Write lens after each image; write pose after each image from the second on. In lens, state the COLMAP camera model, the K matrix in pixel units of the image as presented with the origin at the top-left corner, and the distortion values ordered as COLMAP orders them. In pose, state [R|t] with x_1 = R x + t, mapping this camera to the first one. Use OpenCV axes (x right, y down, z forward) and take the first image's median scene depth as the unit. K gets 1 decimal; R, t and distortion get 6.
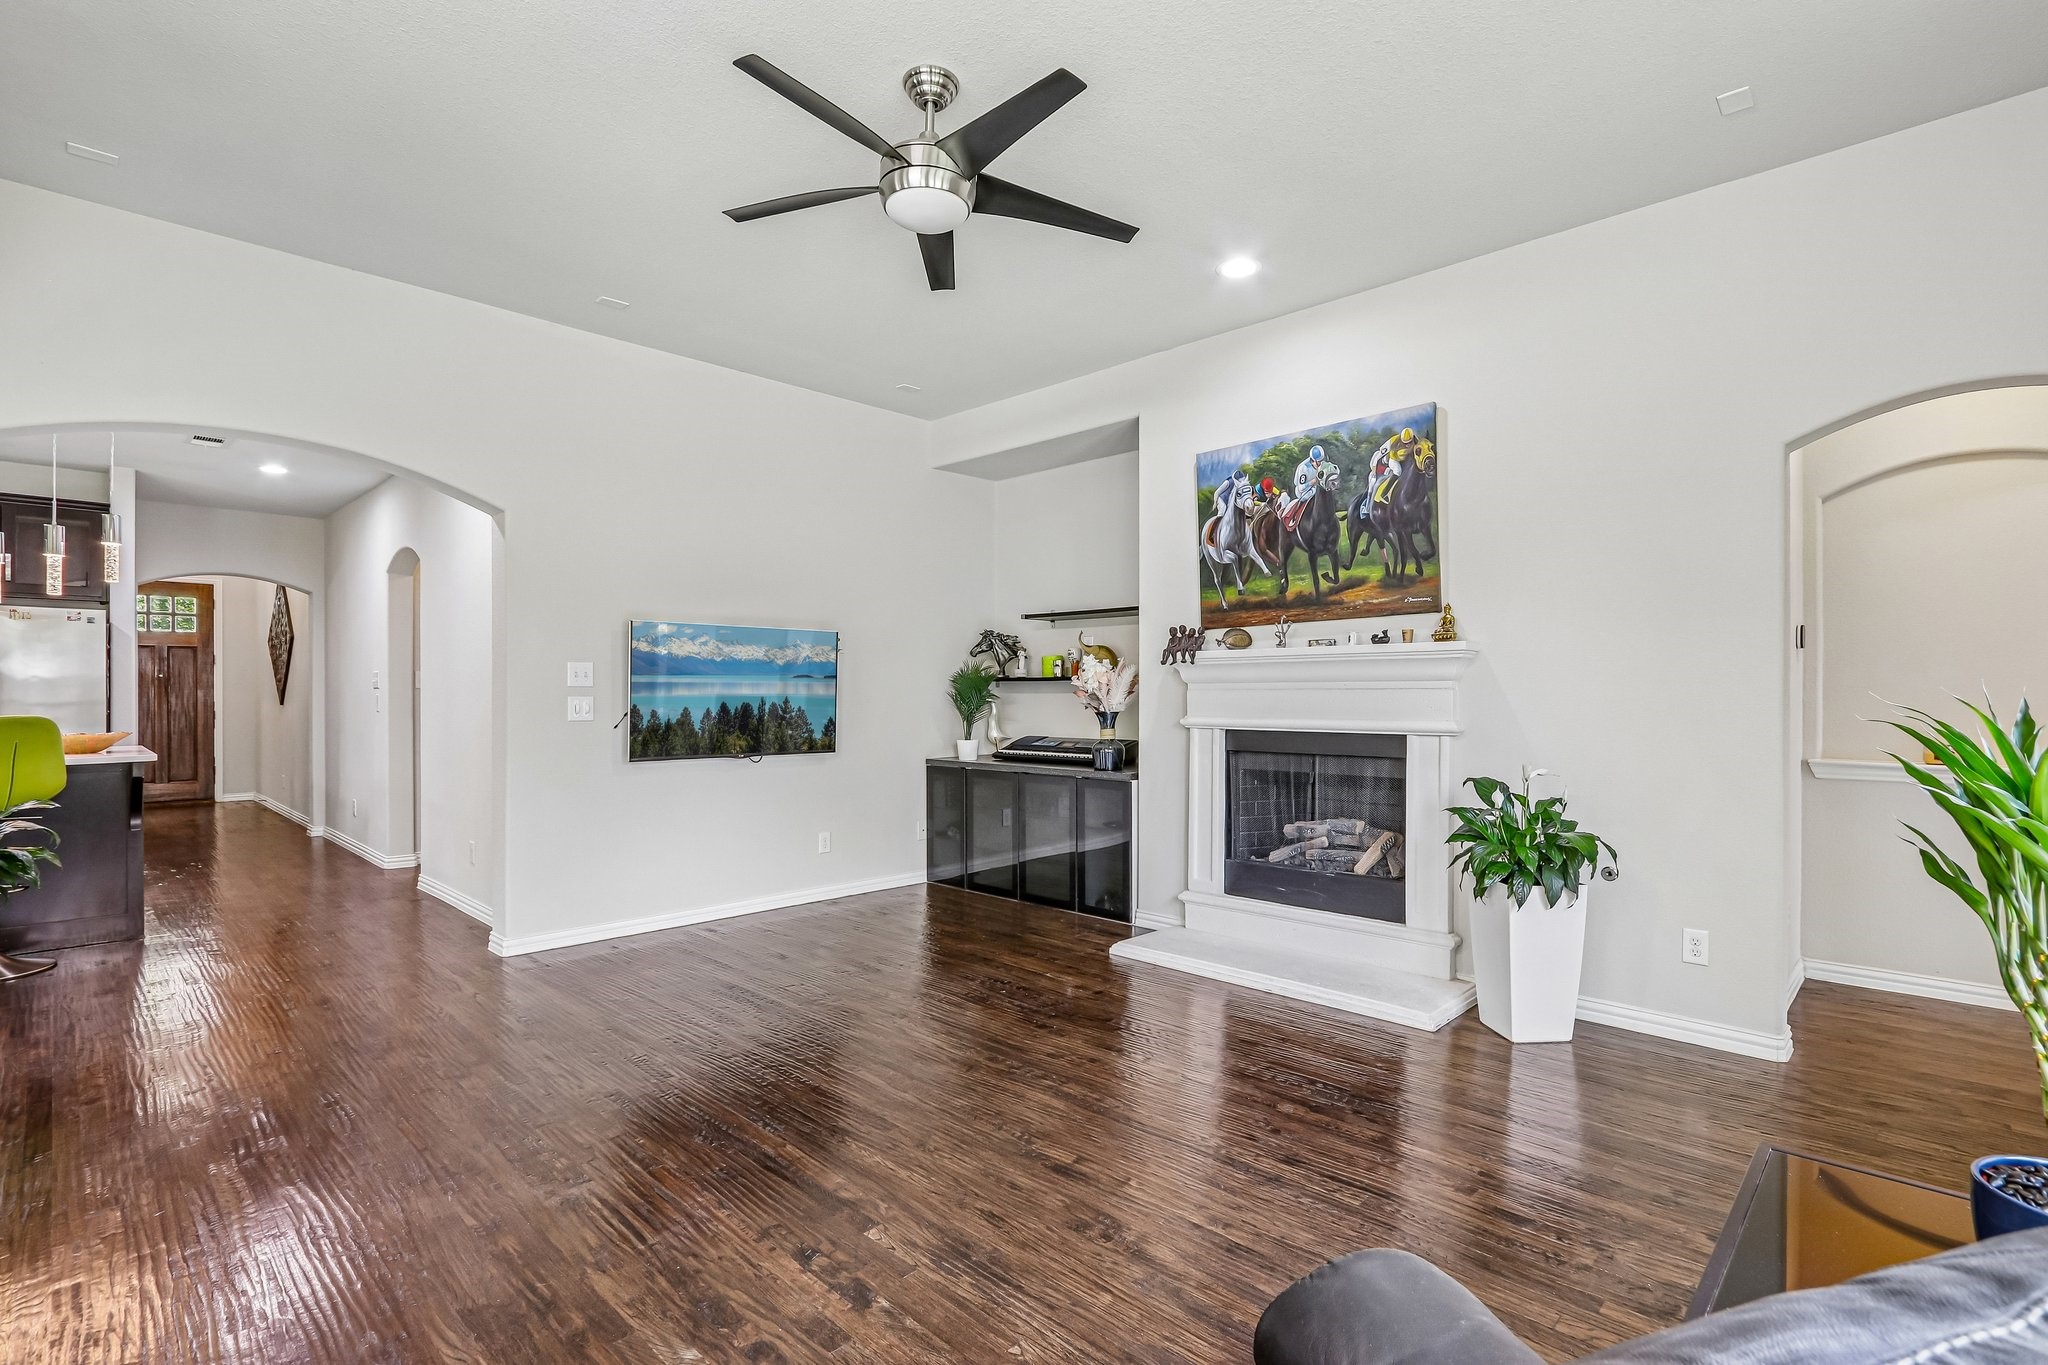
lens RADIAL K [[974.6, 0, 1025.2], [0, 974.6, 697.1], [0, 0, 1]] dist [-0.002069, 0.000754]
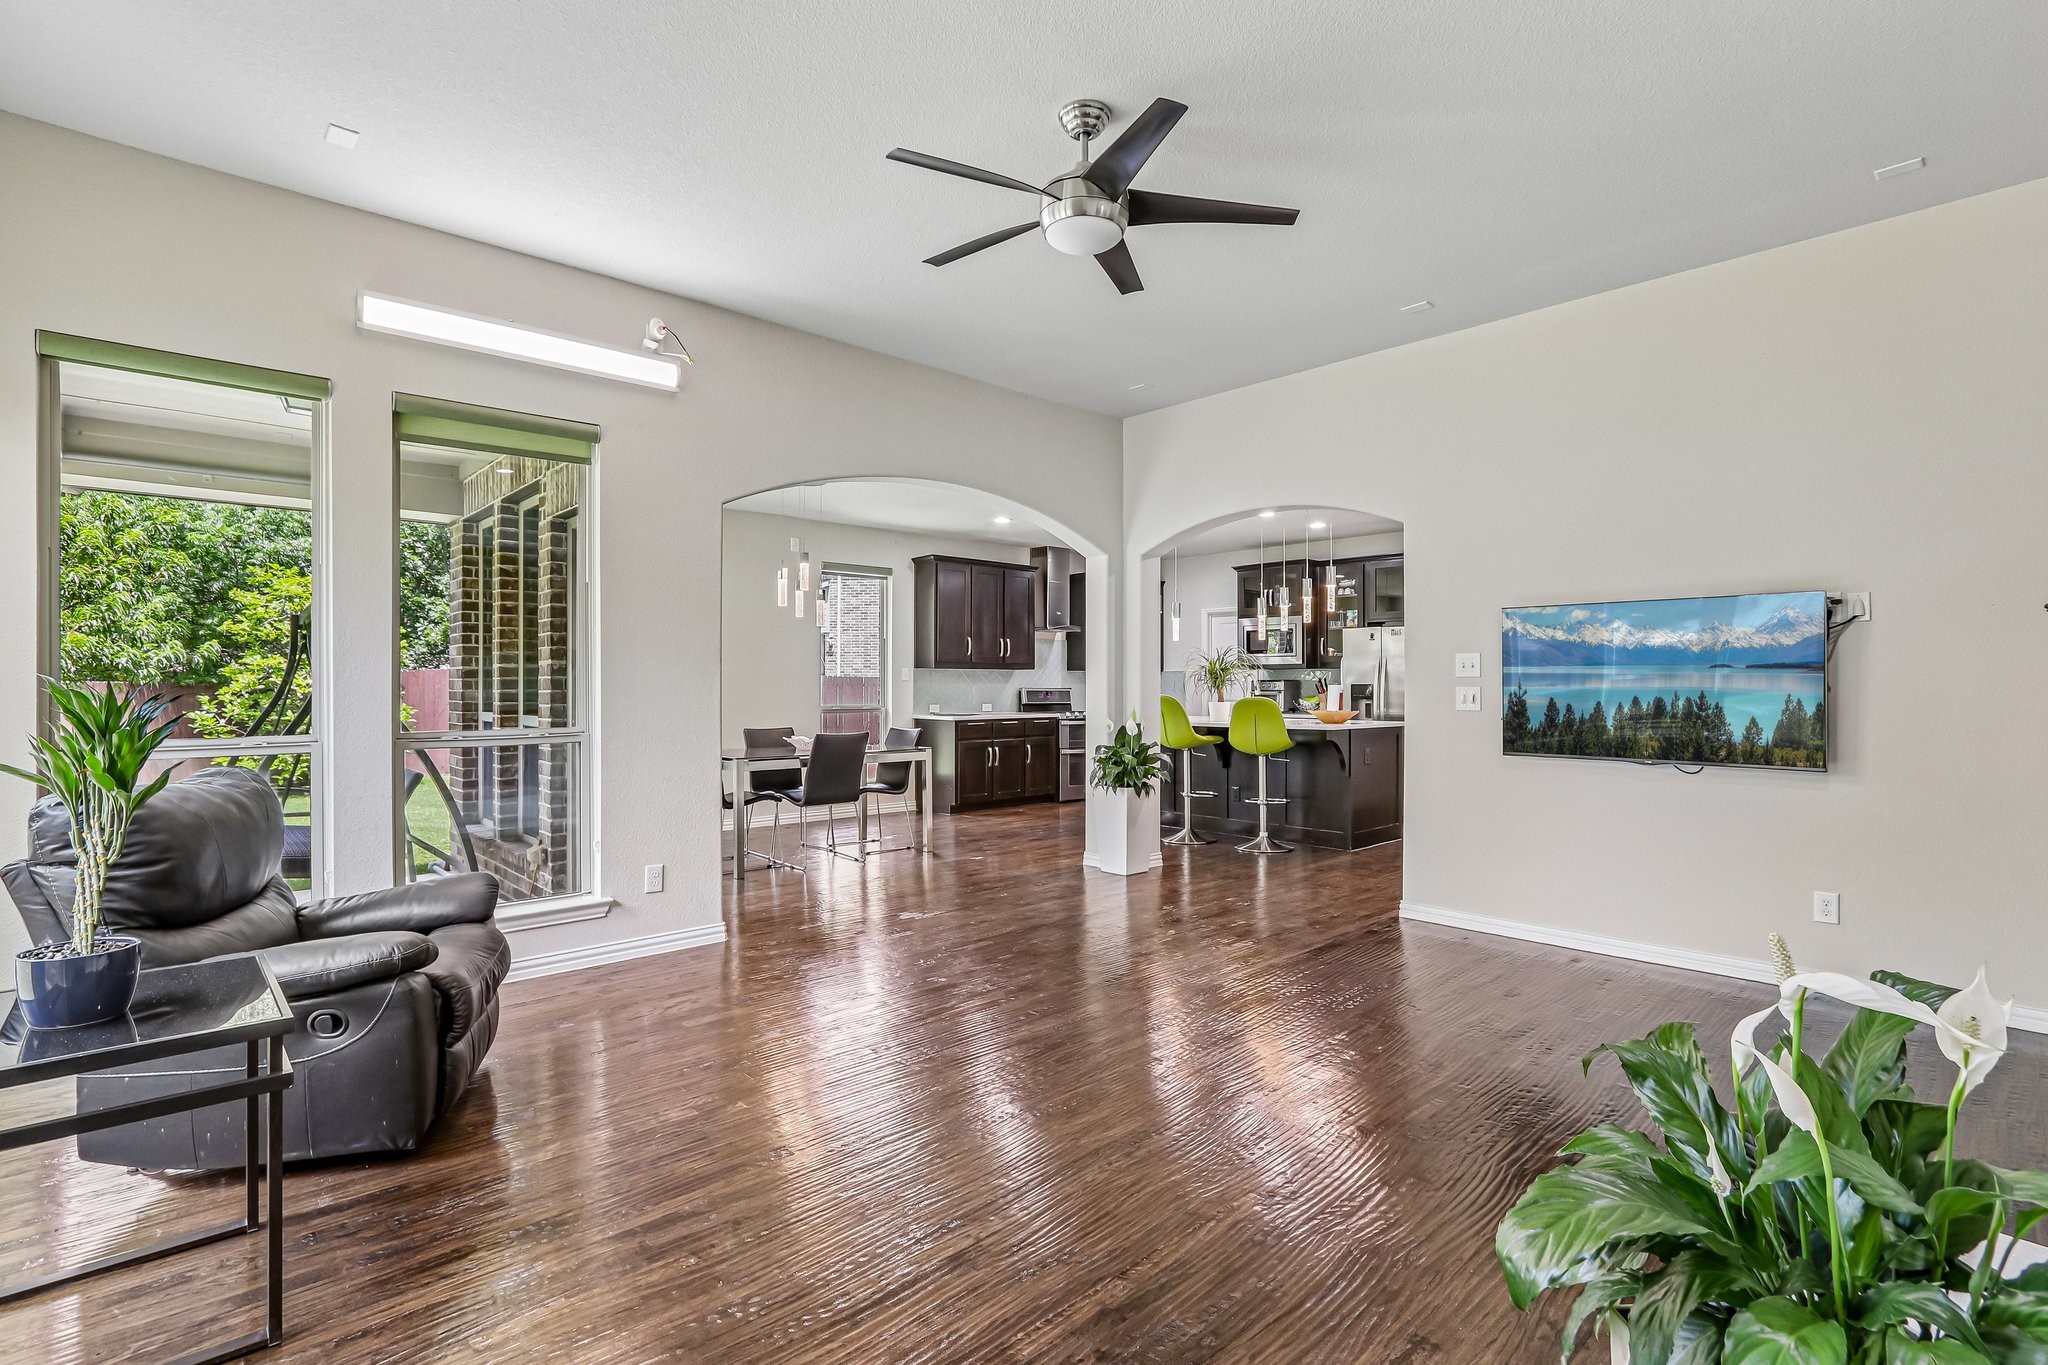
lens RADIAL K [[998.9, 0, 1024.0], [0, 998.9, 682.5], [0, 0, 1]] dist [-0.001193, 0.000117]
pose [[-0.032905, 0.002635, -0.999455, 0.564055], [-0.012340, 0.999919, 0.003043, -0.002996], [0.999382, 0.012433, -0.032870, 0.490230]]
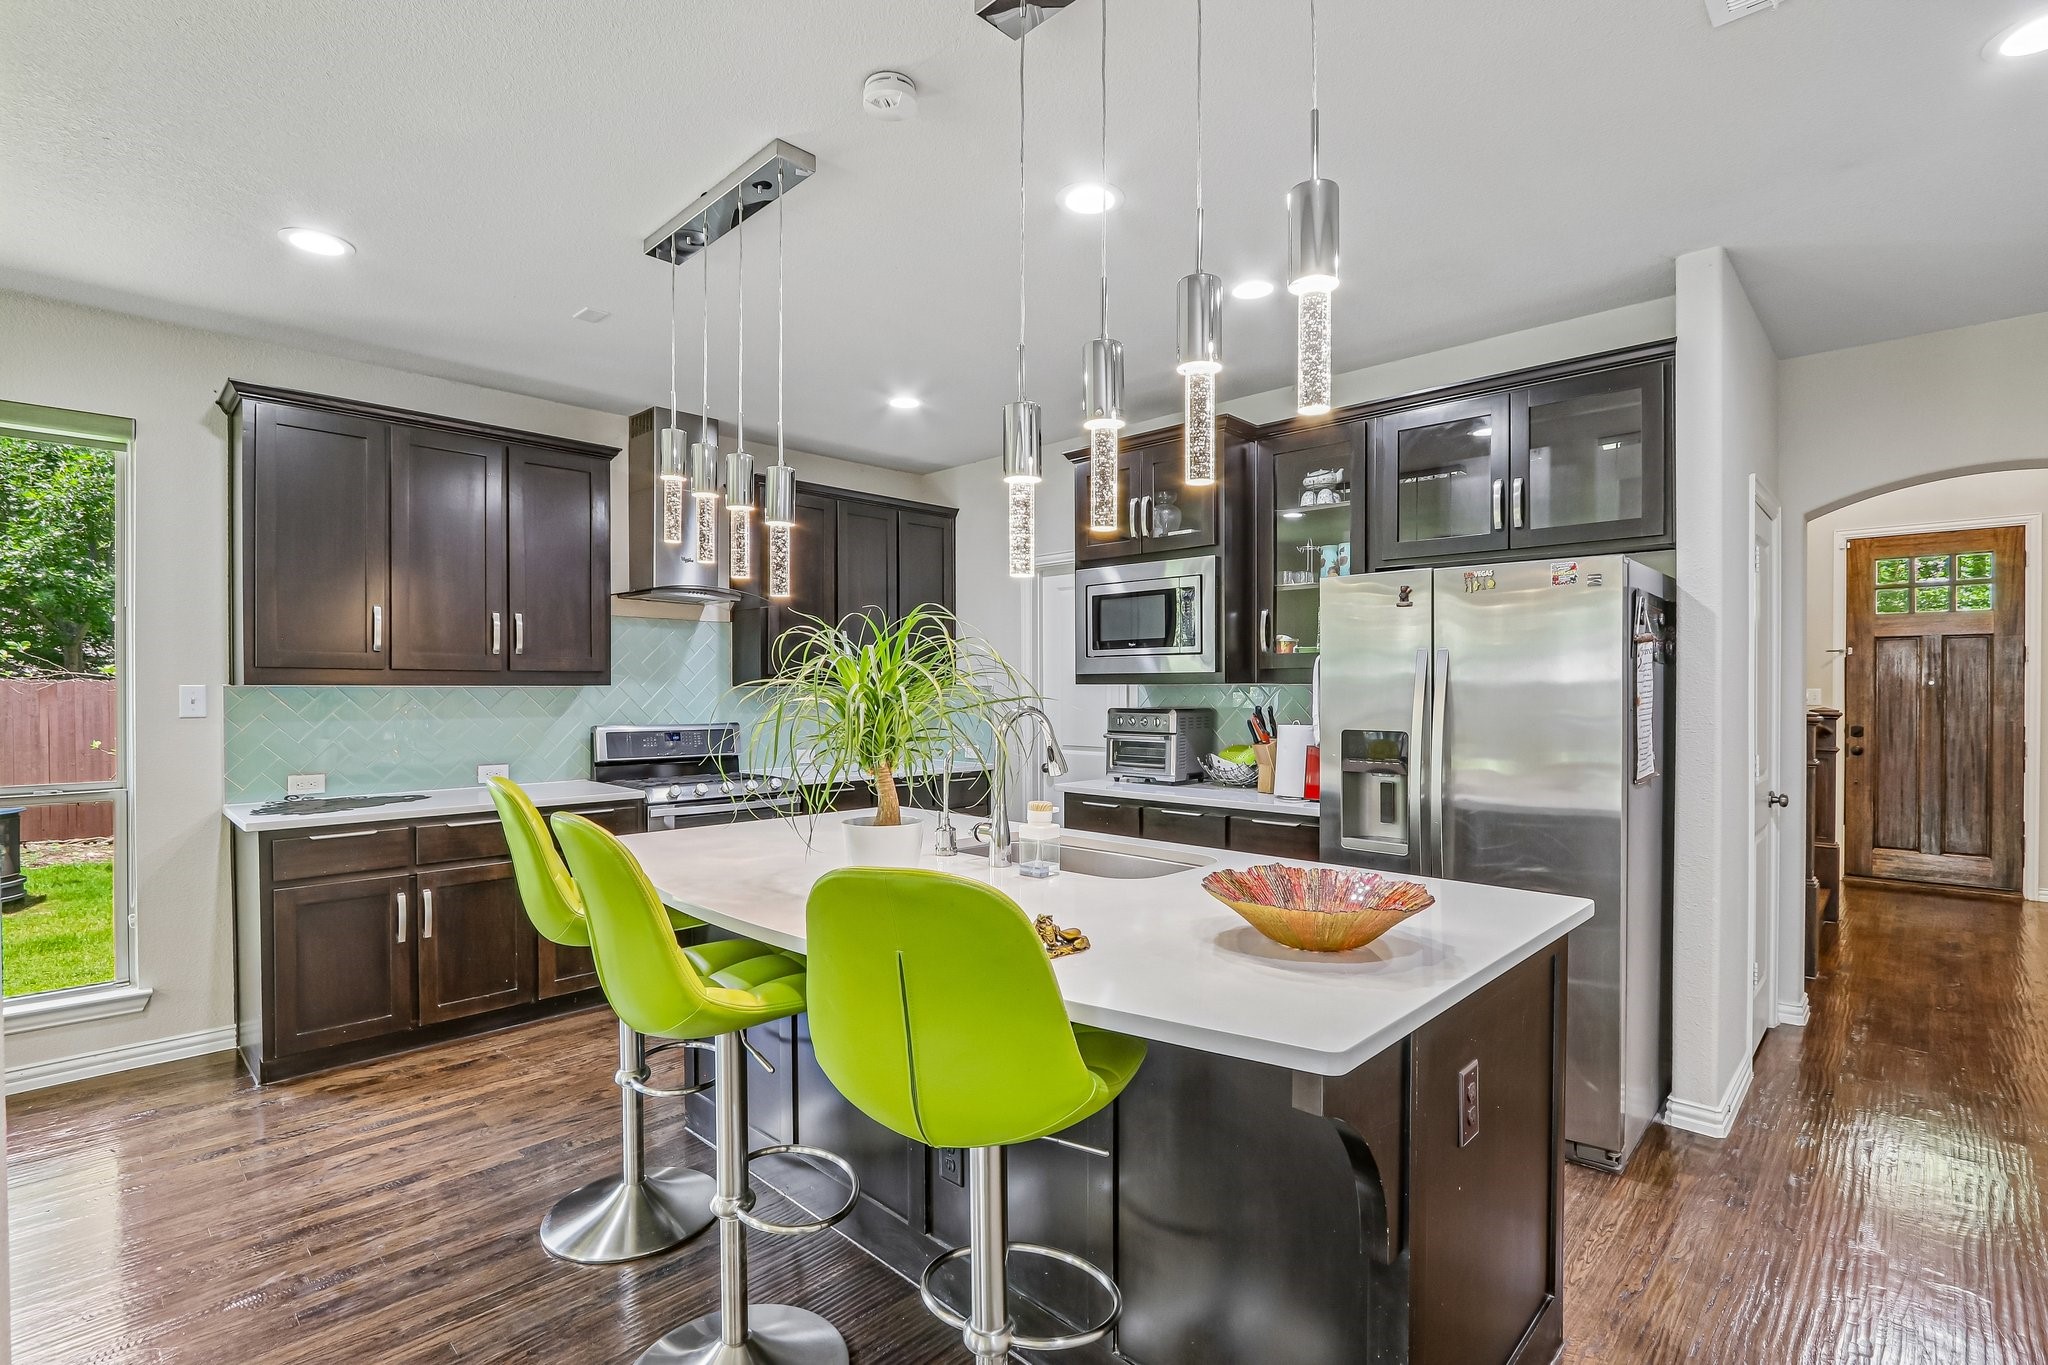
lens RADIAL K [[958.4, 0, 1024.1], [0, 958.4, 692.7], [0, 0, 1]] dist [0.002430, 0.000571]
pose [[0.017289, 0.004771, -0.999839, -0.531391], [-0.010705, 0.999932, 0.004587, -0.023732], [0.999793, 0.010624, 0.017339, 0.773948]]
